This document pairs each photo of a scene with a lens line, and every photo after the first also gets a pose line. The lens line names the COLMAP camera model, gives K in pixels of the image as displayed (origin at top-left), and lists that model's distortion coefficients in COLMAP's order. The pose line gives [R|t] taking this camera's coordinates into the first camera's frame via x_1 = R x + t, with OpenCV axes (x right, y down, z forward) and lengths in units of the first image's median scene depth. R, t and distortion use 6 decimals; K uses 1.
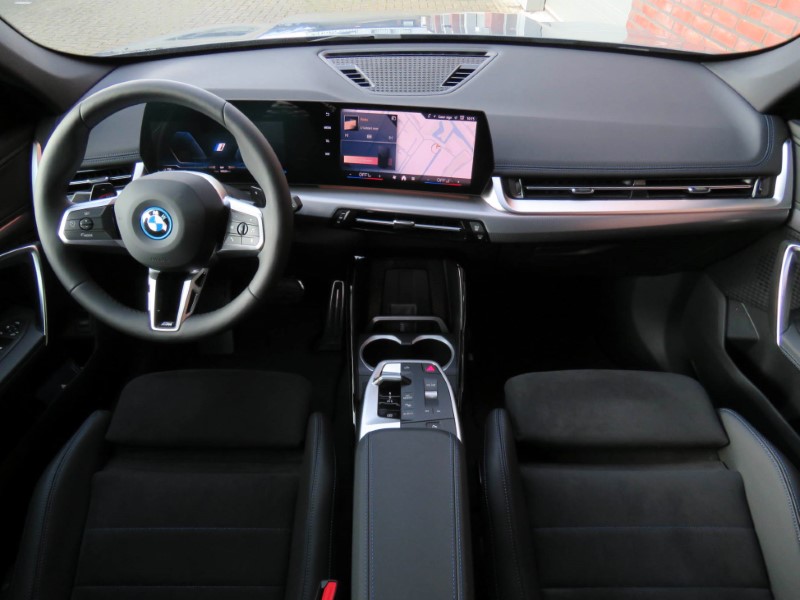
lens RADIAL K [[521.8, 0, 400.0], [0, 521.8, 300.0], [0, 0, 1]] dist [-0.006600, -0.001146]
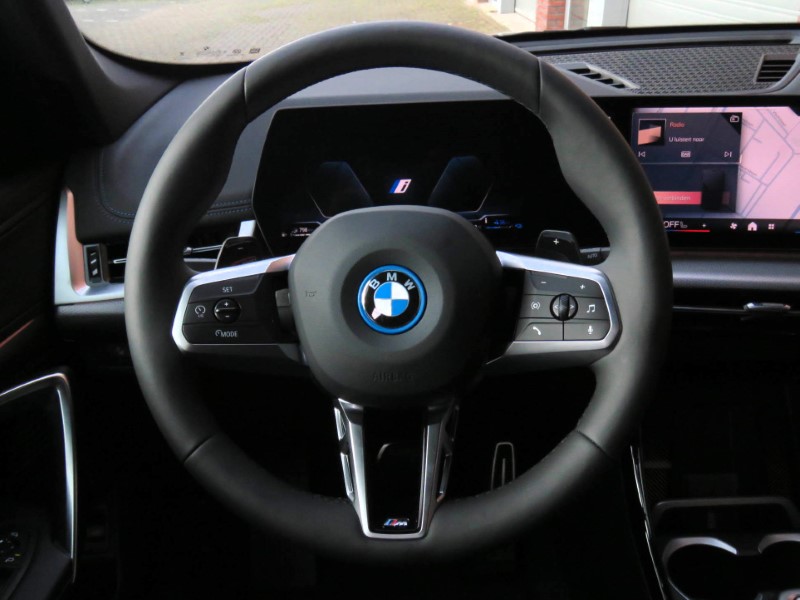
lens RADIAL K [[768.3, 0, 400.0], [0, 768.3, 300.0], [0, 0, 1]] dist [-0.013454, -0.010893]
pose [[0.999280, -0.037335, -0.006742, -0.365100], [0.034596, 0.969658, -0.242006, 0.016594], [0.015573, 0.241598, 0.970251, 0.264534]]
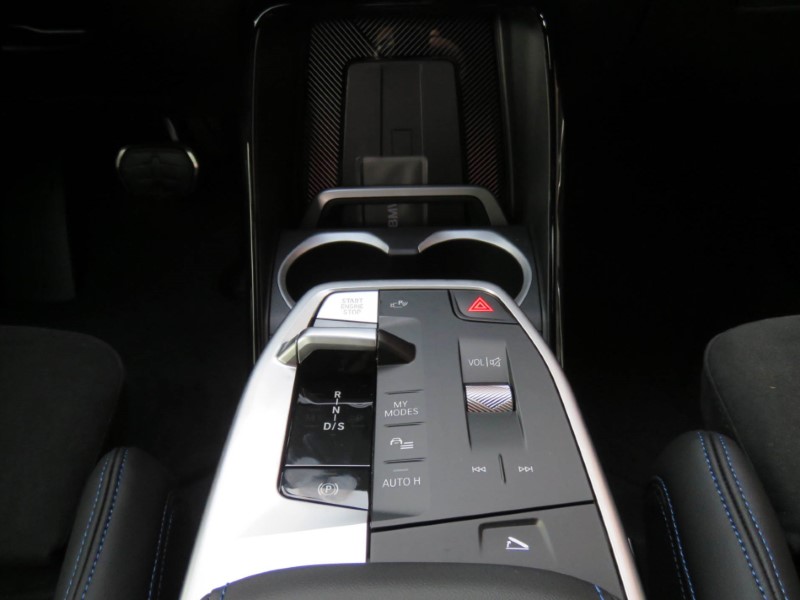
lens RADIAL K [[626.9, 0, 400.0], [0, 626.9, 300.0], [0, 0, 1]] dist [-0.001015, -0.000339]
pose [[0.999787, -0.017512, -0.010927, 0.017596], [0.018292, 0.996944, 0.075944, 0.099924], [0.009563, -0.076127, 0.997052, 0.642508]]
